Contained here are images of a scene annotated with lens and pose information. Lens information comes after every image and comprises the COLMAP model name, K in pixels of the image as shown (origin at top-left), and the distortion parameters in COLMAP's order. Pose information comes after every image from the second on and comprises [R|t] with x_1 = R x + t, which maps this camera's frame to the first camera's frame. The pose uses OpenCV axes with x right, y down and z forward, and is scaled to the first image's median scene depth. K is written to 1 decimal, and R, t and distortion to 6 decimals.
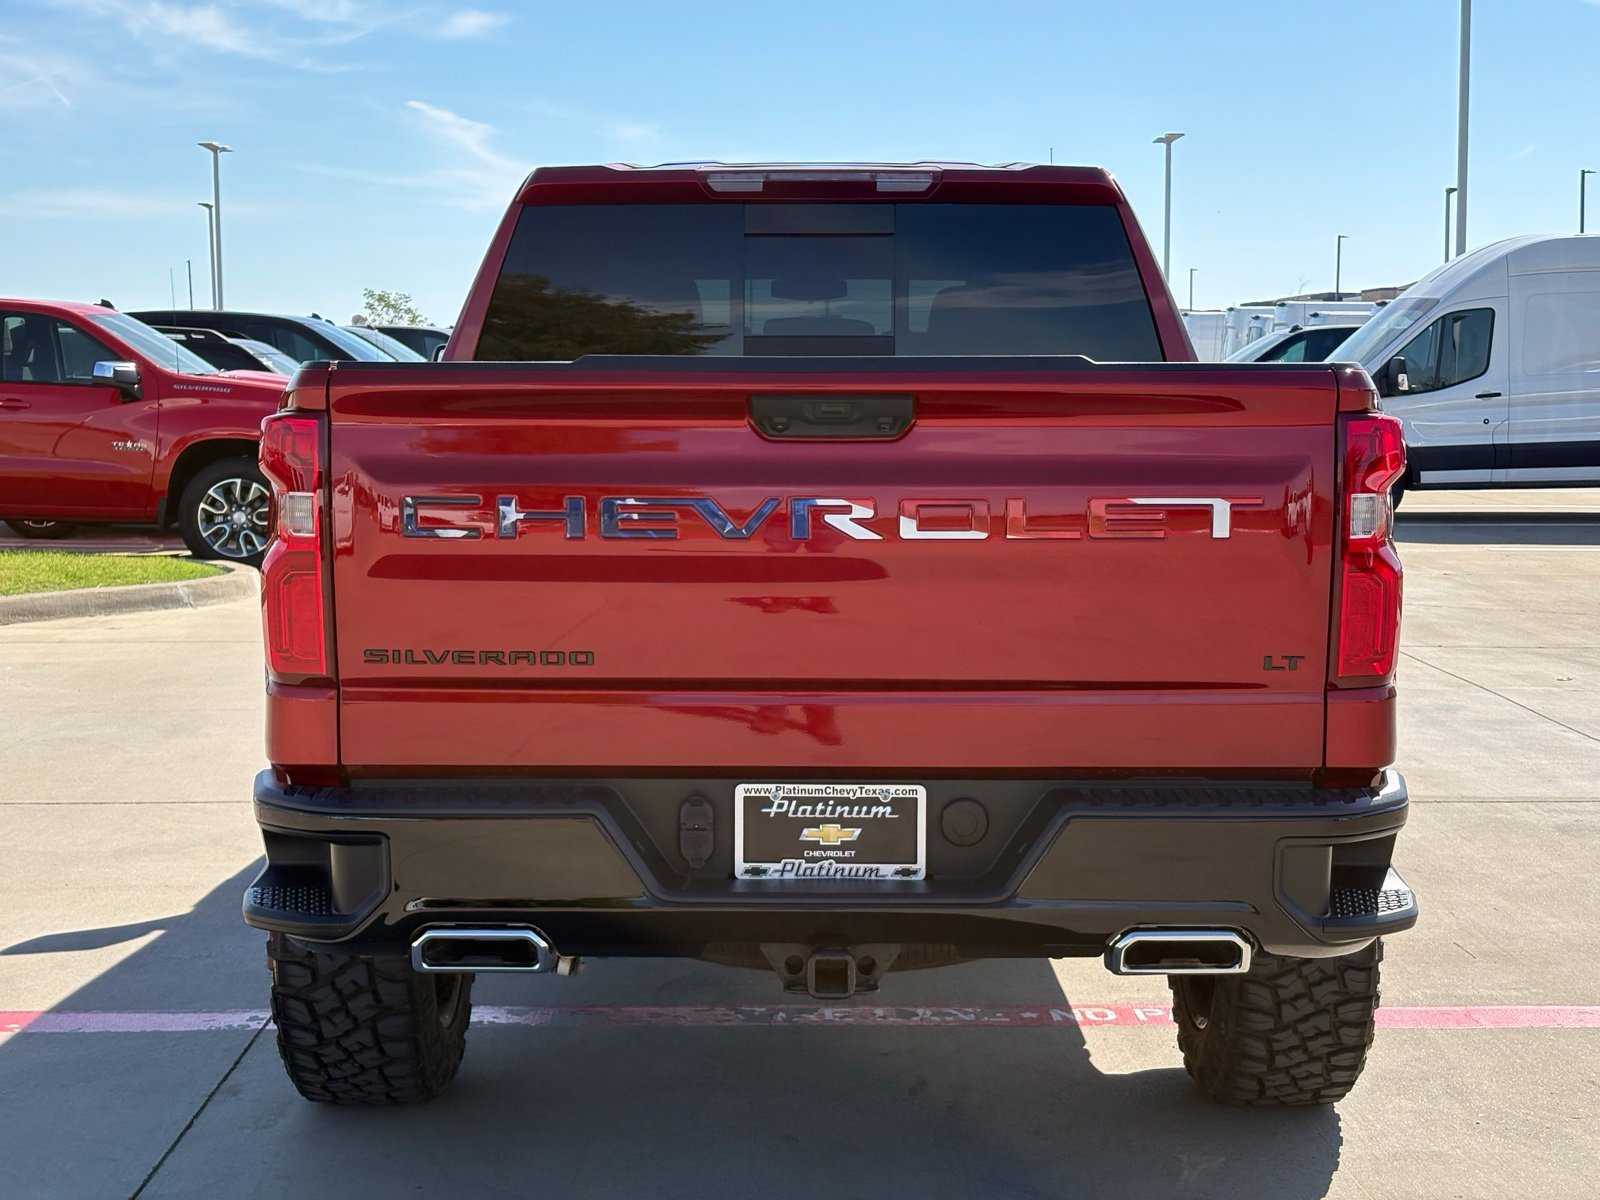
lens RADIAL K [[2414.0, 0, 800.0], [0, 2414.0, 600.0], [0, 0, 1]] dist [0.223296, -0.849863]
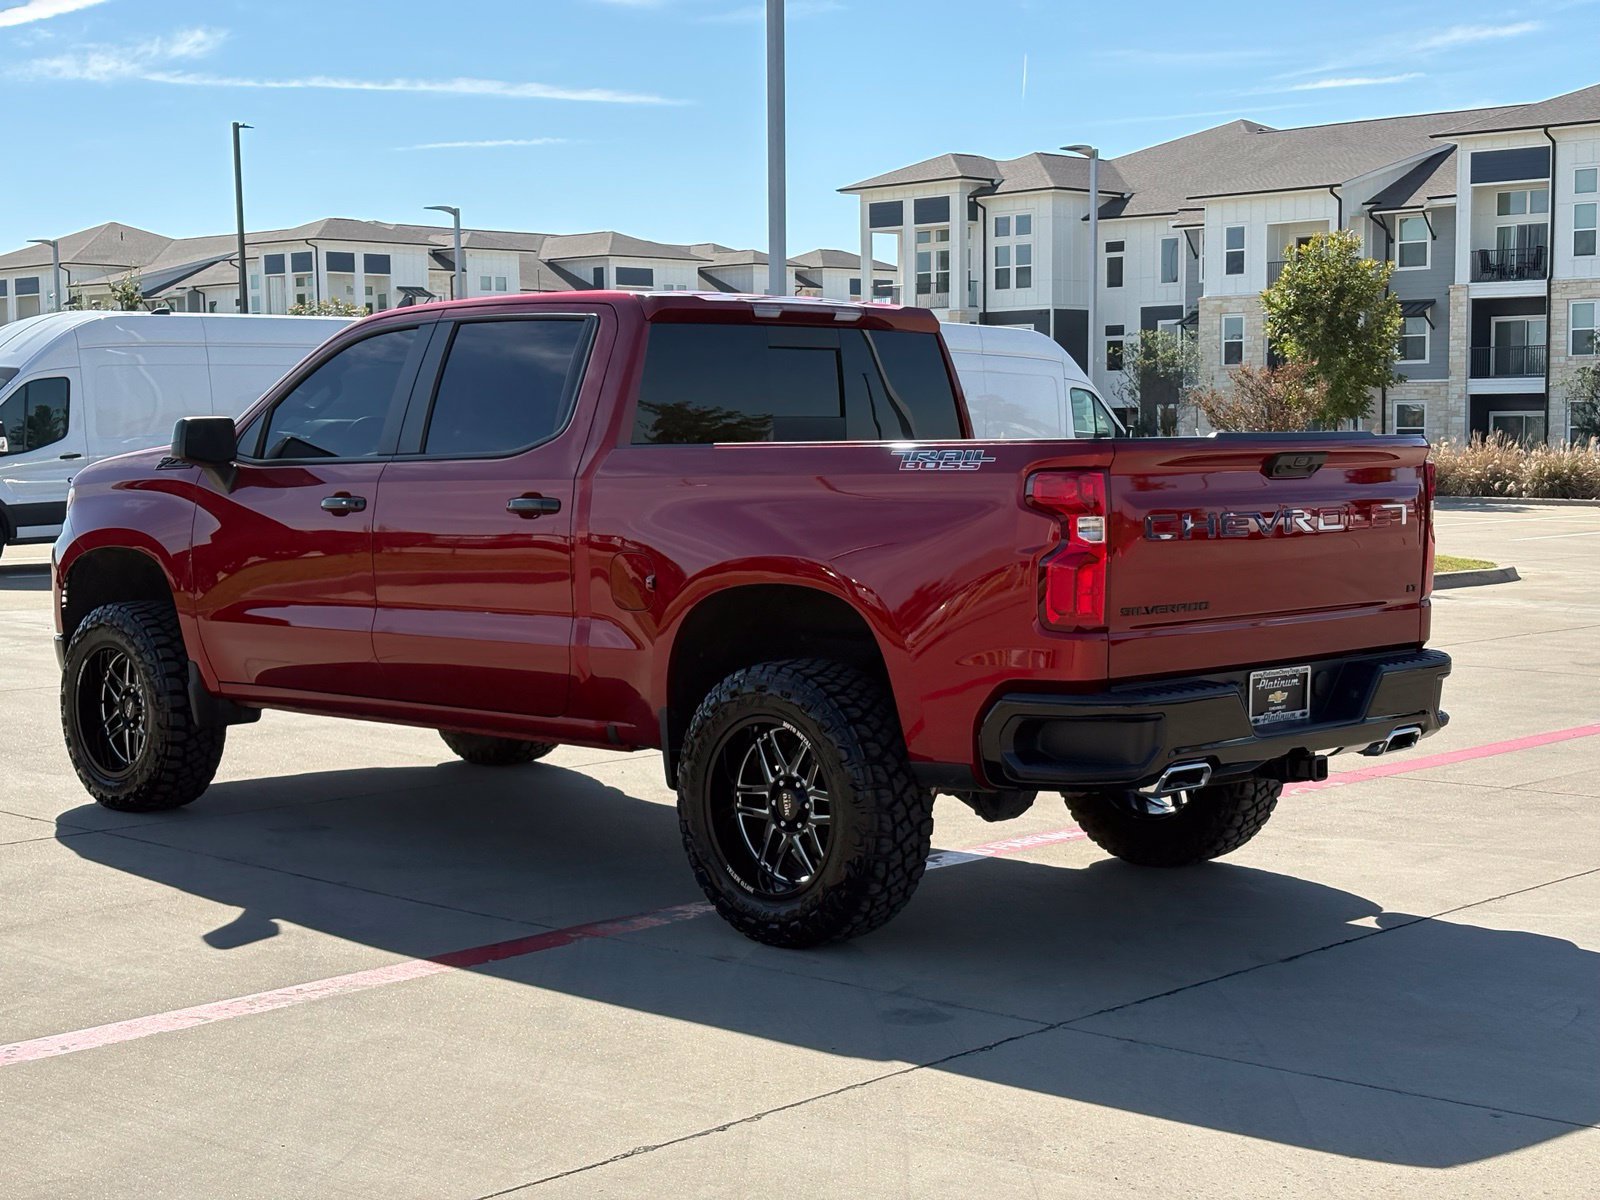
lens RADIAL K [[2414.0, 0, 800.0], [0, 2414.0, 600.0], [0, 0, 1]] dist [0.223296, -0.849863]
pose [[0.702323, -0.055273, 0.709710, -1.519953], [0.072343, 0.997361, 0.006085, -0.011869], [-0.708173, 0.047069, 0.704468, -0.027506]]
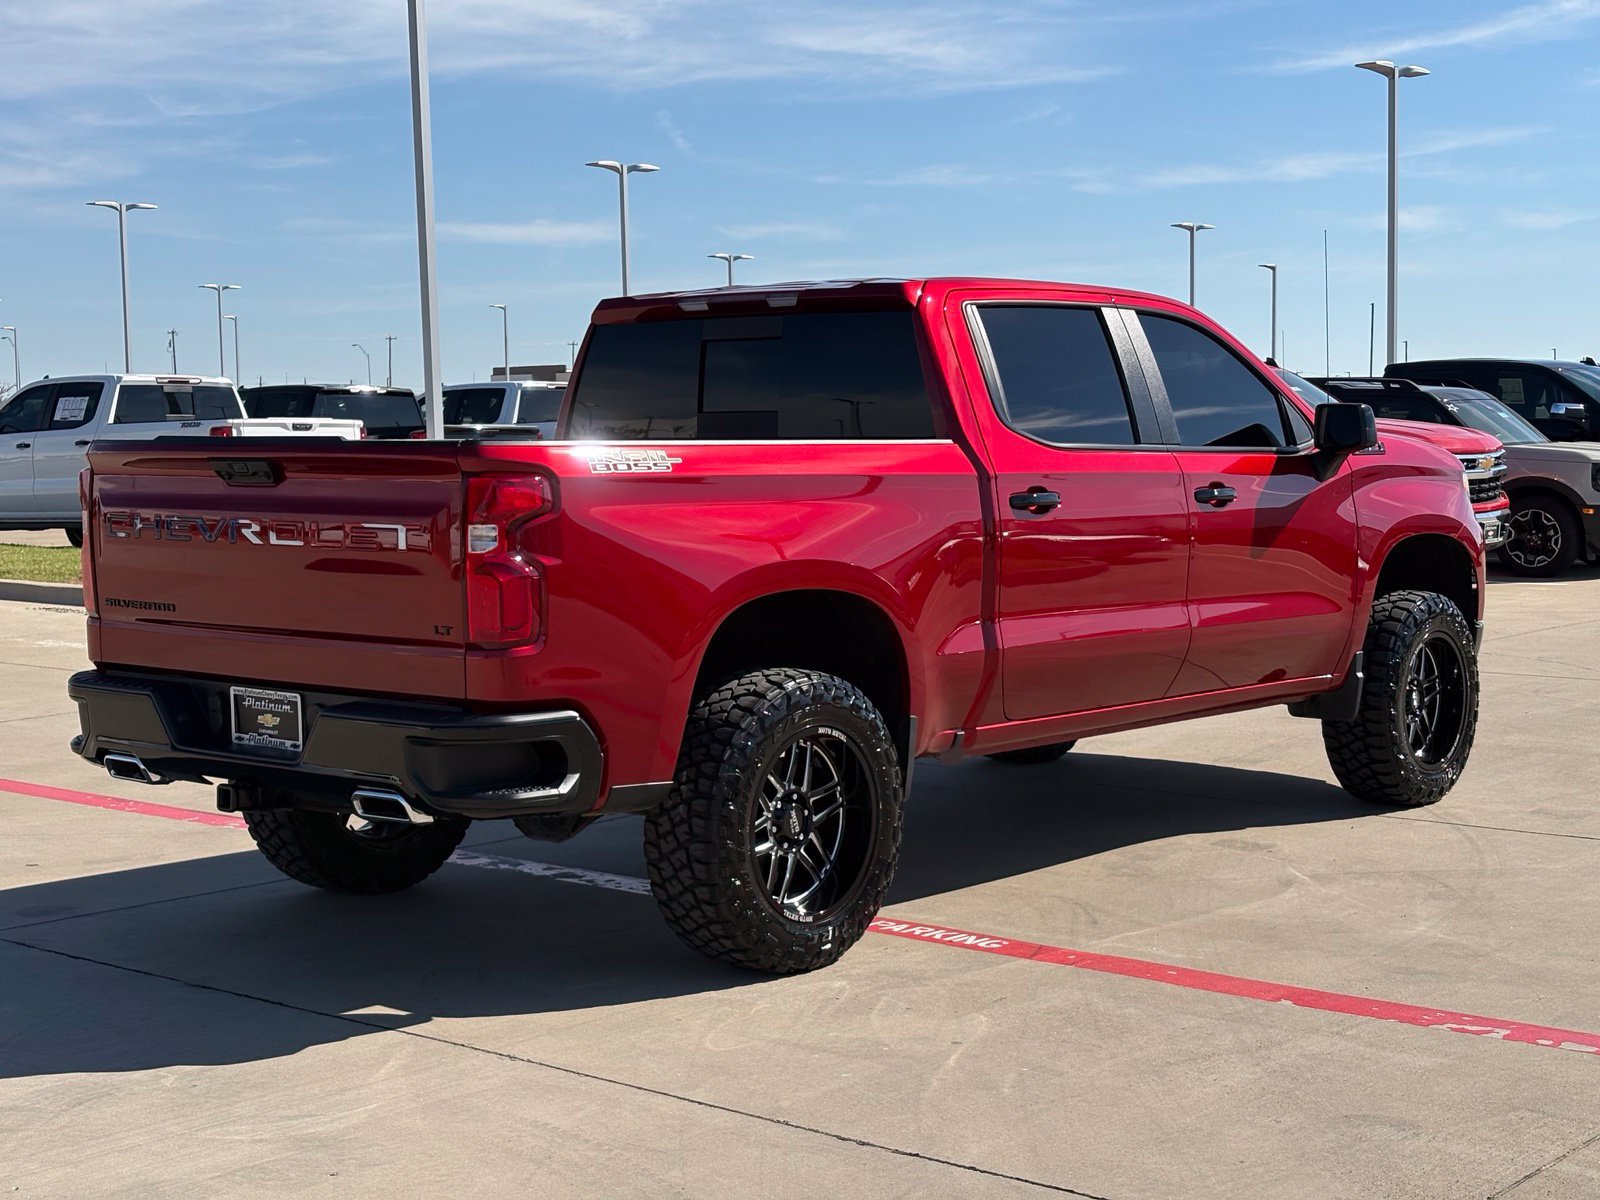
lens RADIAL K [[2414.0, 0, 800.0], [0, 2414.0, 600.0], [0, 0, 1]] dist [0.223296, -0.849863]
pose [[0.756587, 0.042129, -0.652535, 1.390553], [-0.051490, 0.998662, 0.004775, -0.013240], [0.651863, 0.029986, 0.757744, -0.041915]]
